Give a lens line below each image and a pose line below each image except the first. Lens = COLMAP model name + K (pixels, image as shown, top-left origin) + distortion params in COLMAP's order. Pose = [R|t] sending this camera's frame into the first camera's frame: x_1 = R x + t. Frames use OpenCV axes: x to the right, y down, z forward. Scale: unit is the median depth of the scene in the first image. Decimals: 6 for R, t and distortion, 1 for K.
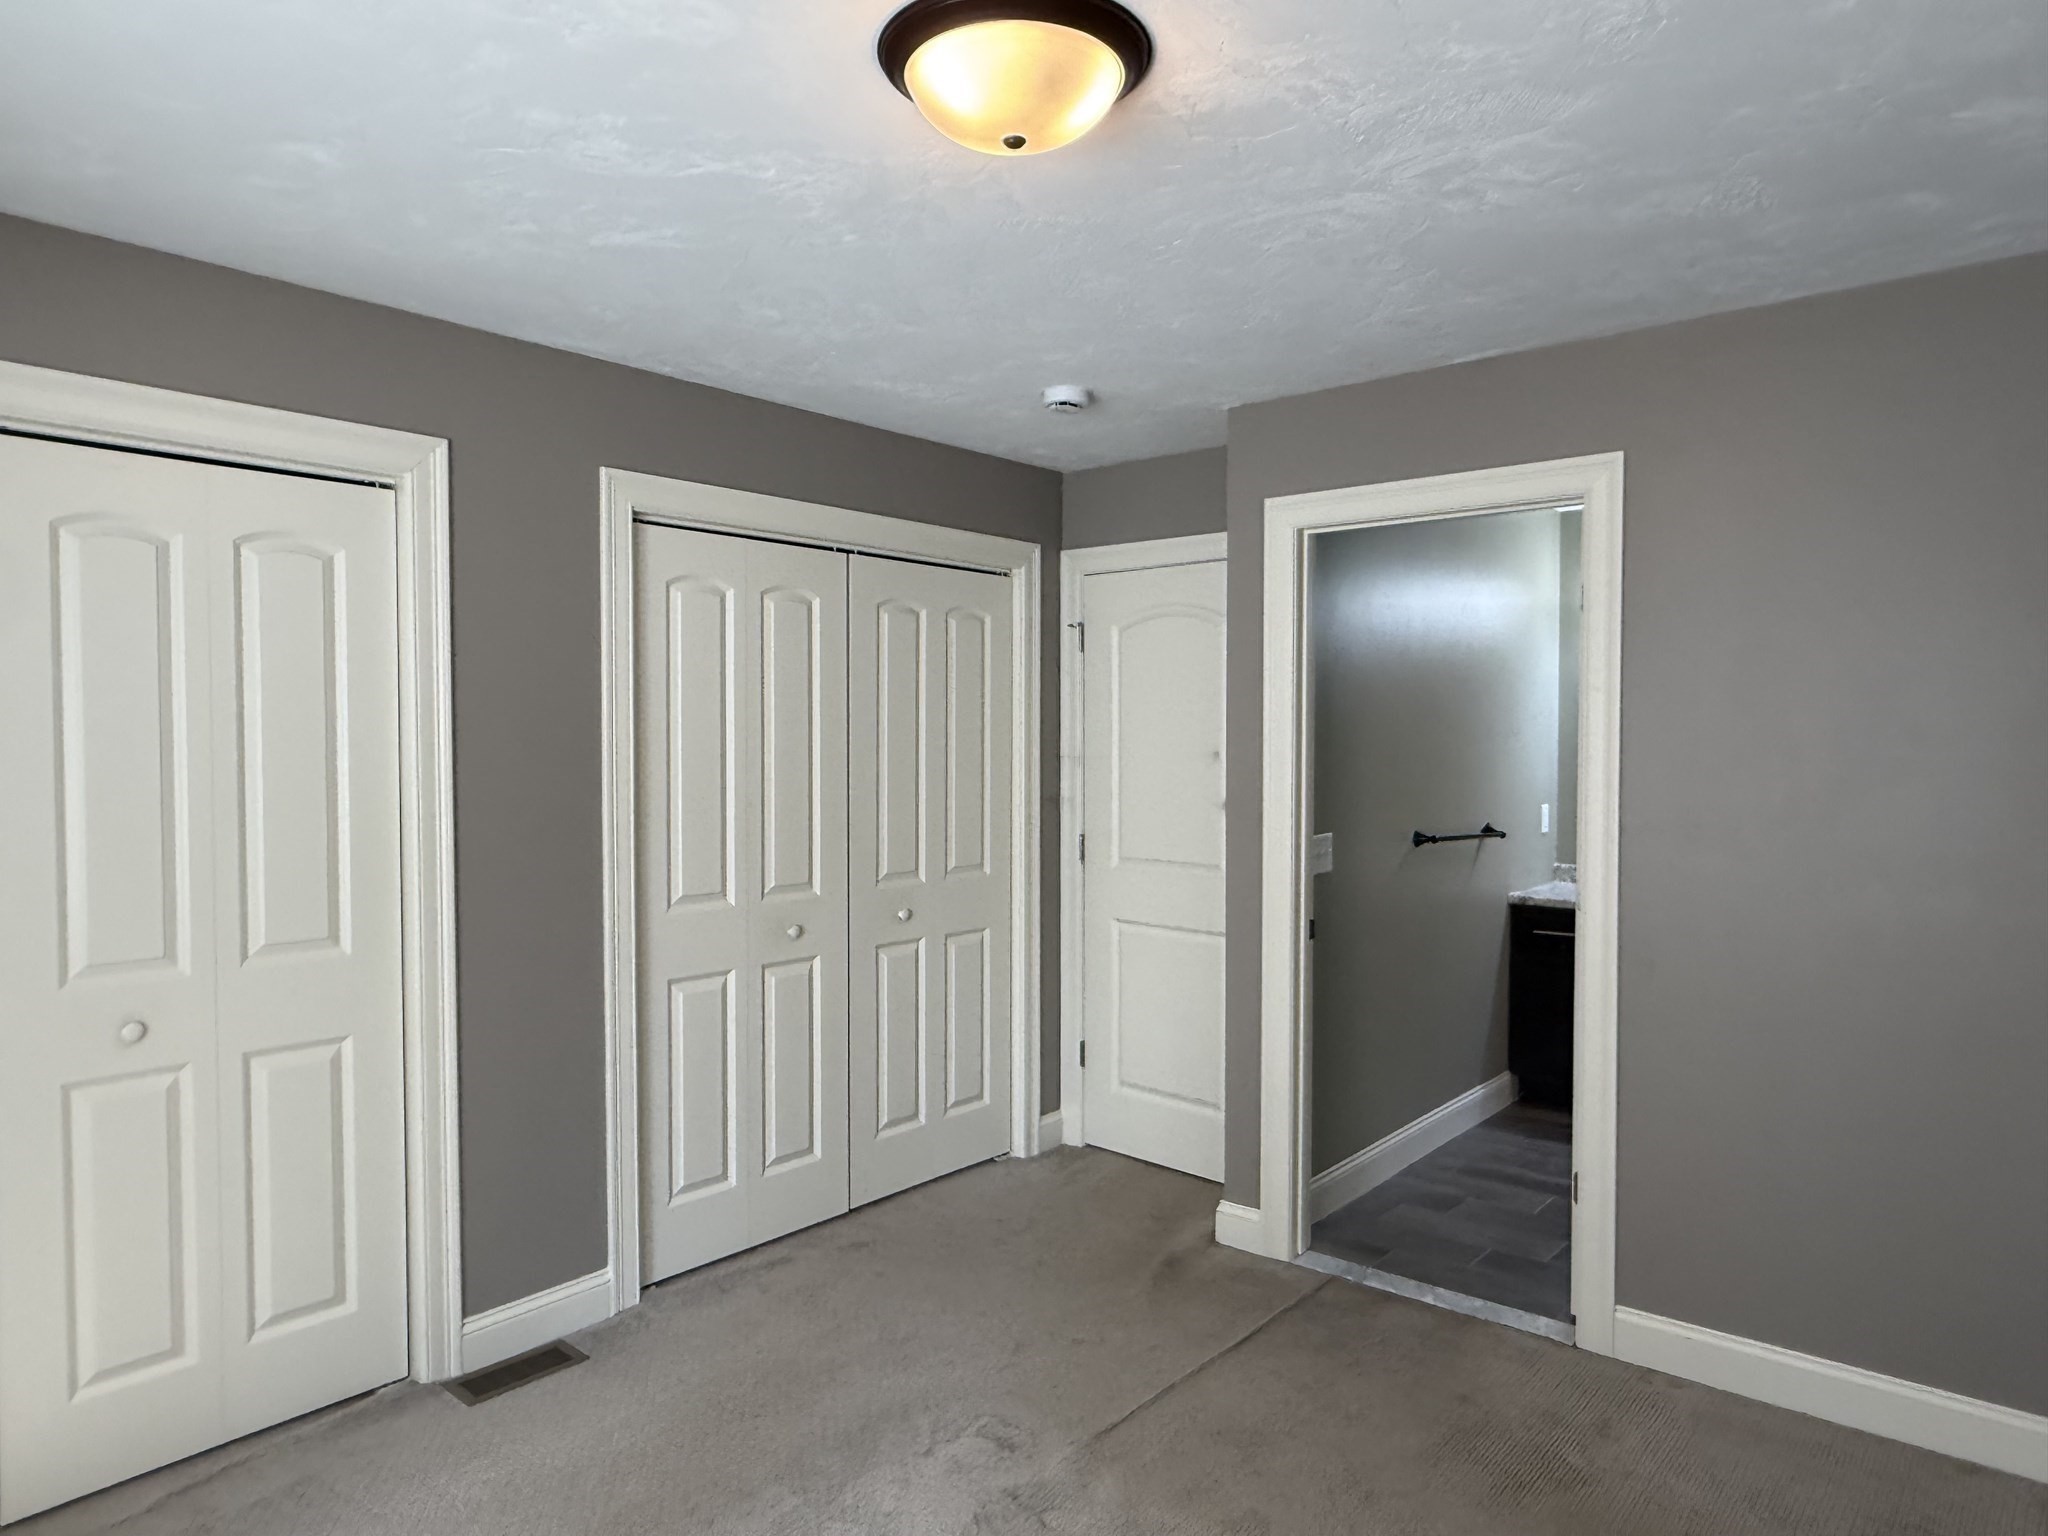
lens RADIAL K [[1347.7, 0, 1029.9], [0, 1347.7, 783.8], [0, 0, 1]] dist [0.049788, 0.001261]
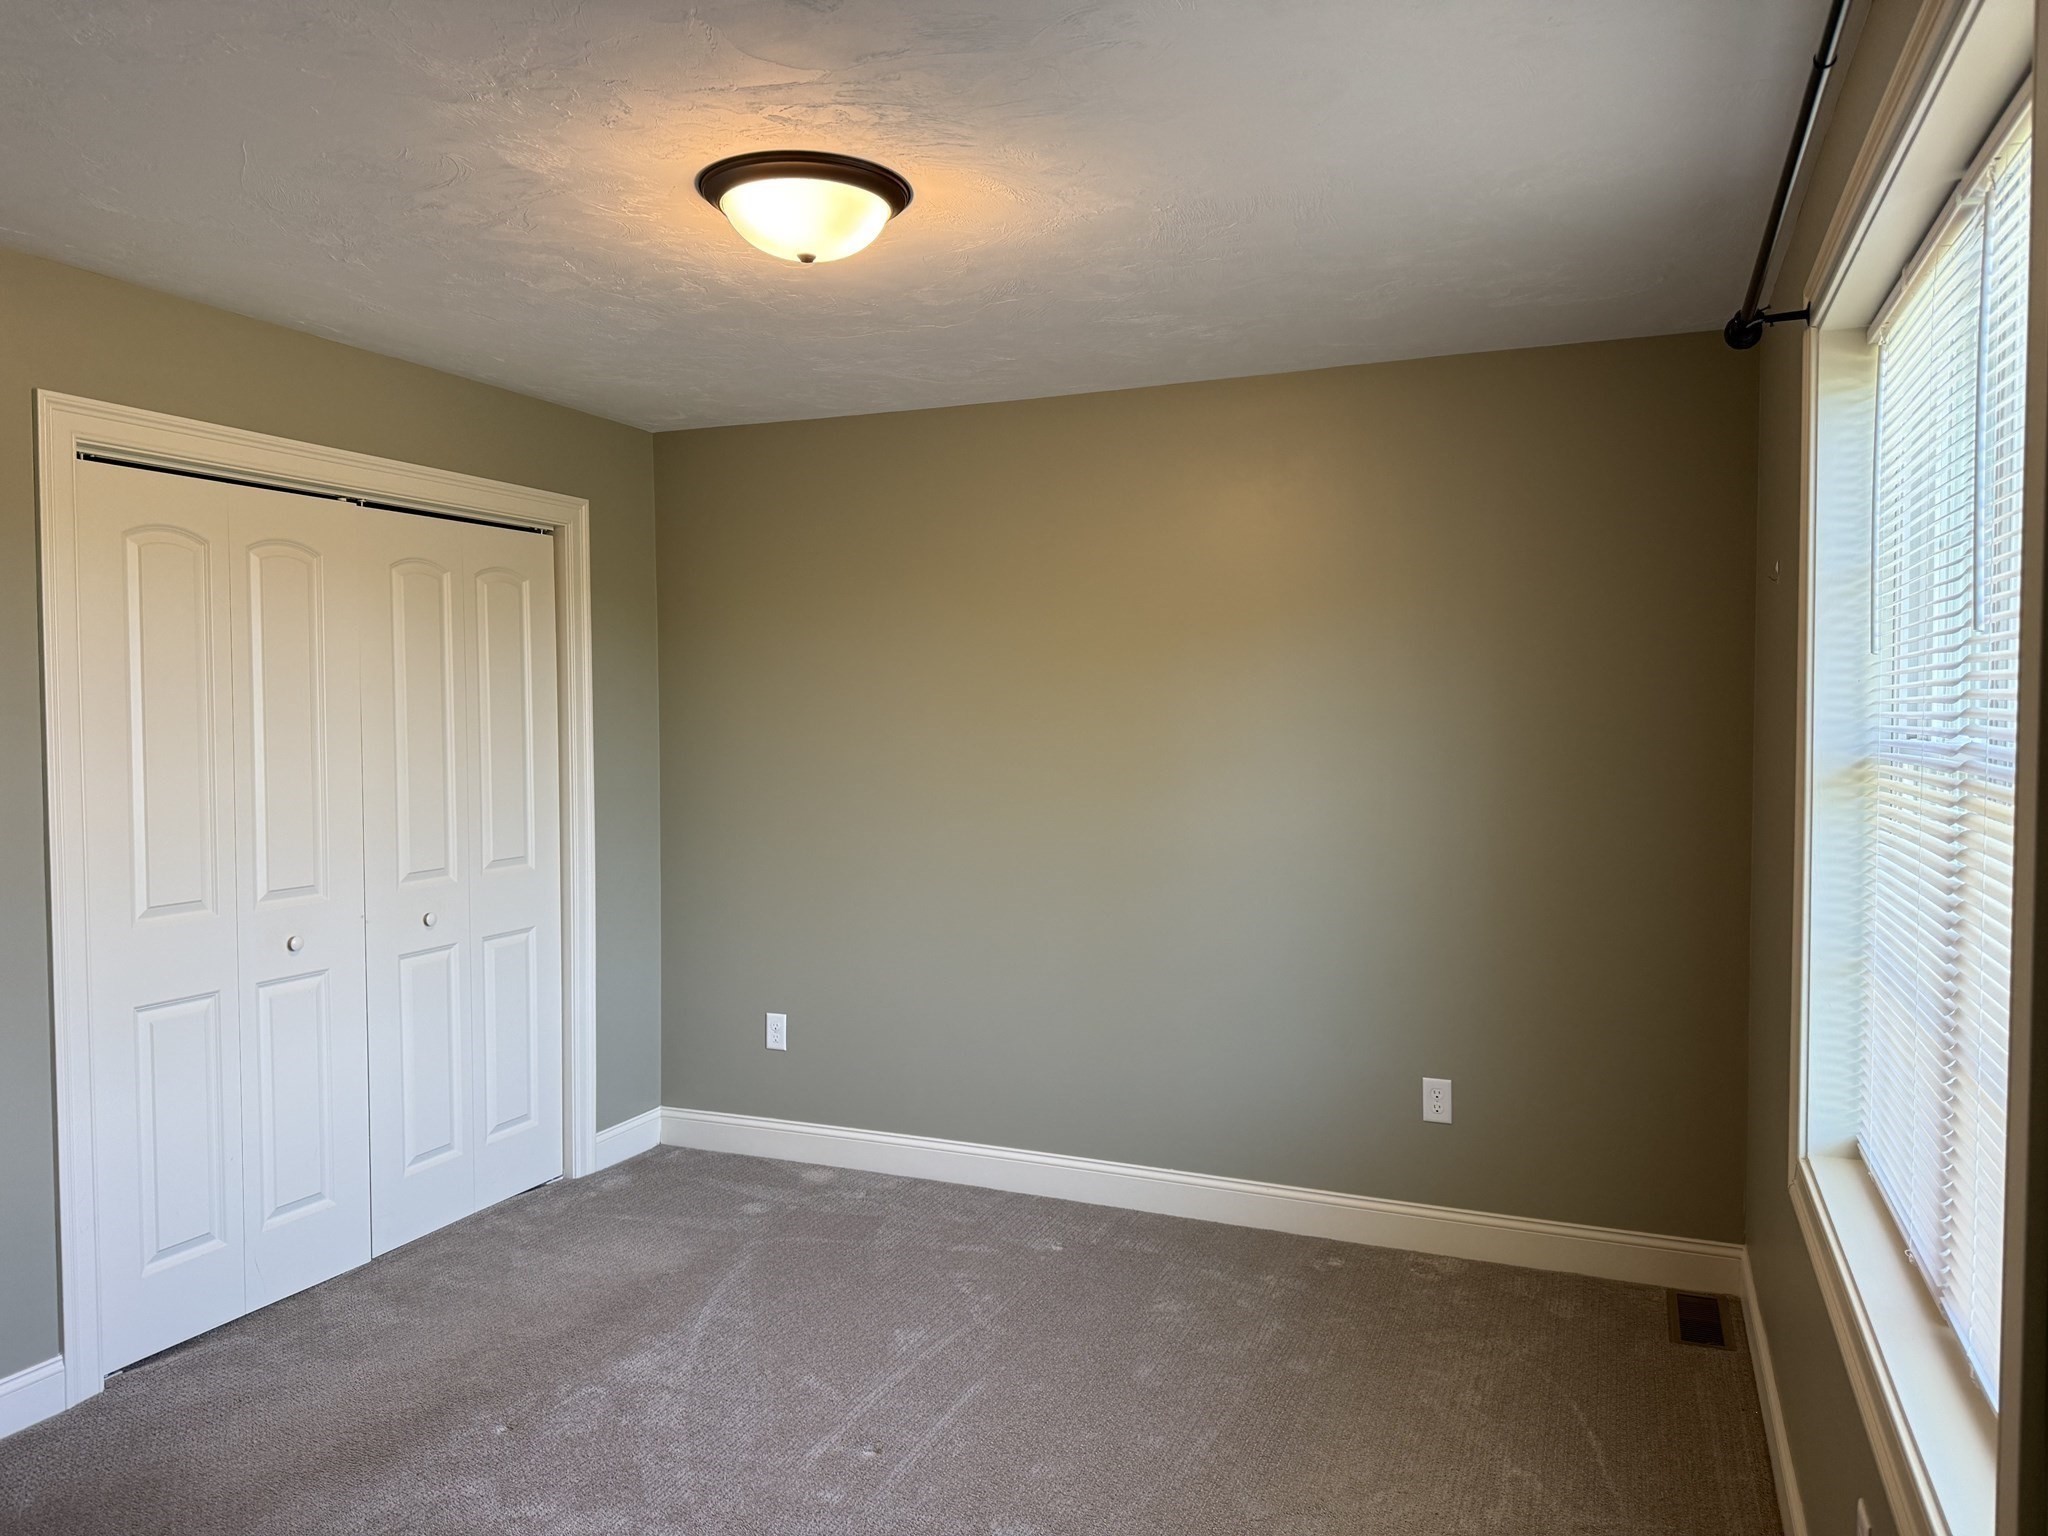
lens RADIAL K [[1428.6, 0, 1024.0], [0, 1428.6, 768.0], [0, 0, 1]] dist [0.103455, -0.159372]
pose [[0.952589, -0.013881, 0.303944, -0.138938], [0.013117, 0.999904, 0.004557, 0.006329], [-0.303978, -0.000354, 0.952679, -0.164699]]
